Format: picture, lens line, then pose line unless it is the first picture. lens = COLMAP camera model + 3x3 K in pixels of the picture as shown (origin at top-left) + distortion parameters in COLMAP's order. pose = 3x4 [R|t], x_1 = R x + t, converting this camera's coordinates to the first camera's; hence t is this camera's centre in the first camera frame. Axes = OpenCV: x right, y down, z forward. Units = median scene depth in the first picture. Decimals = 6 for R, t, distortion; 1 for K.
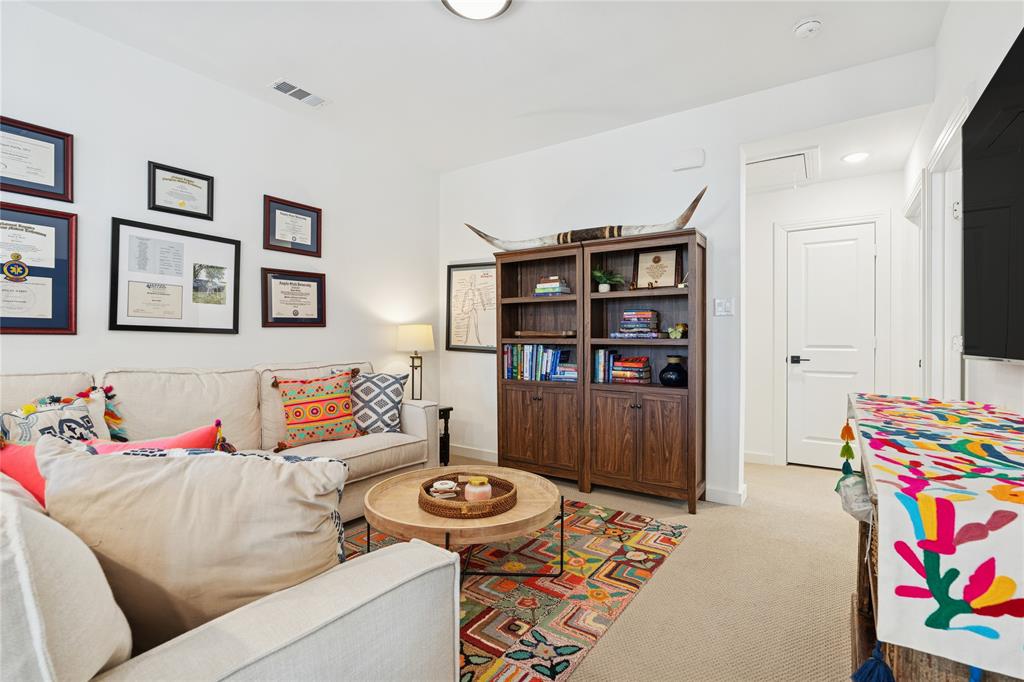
lens RADIAL K [[468.4, 0, 512.8], [0, 468.4, 335.5], [0, 0, 1]] dist [-0.010134, 0.000140]
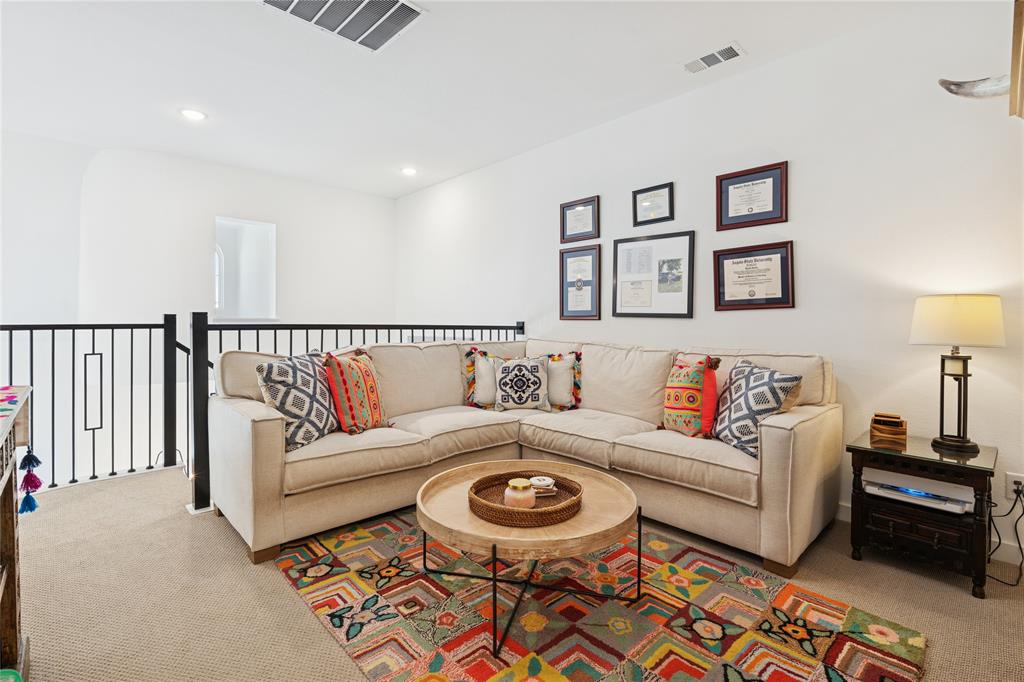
lens RADIAL K [[487.4, 0, 508.8], [0, 487.4, 306.5], [0, 0, 1]] dist [0.002409, 0.000047]
pose [[-0.219827, -0.045865, -0.974460, 0.620078], [-0.006364, 0.998940, -0.045582, 0.024509], [0.975518, -0.003819, -0.219886, 0.893220]]
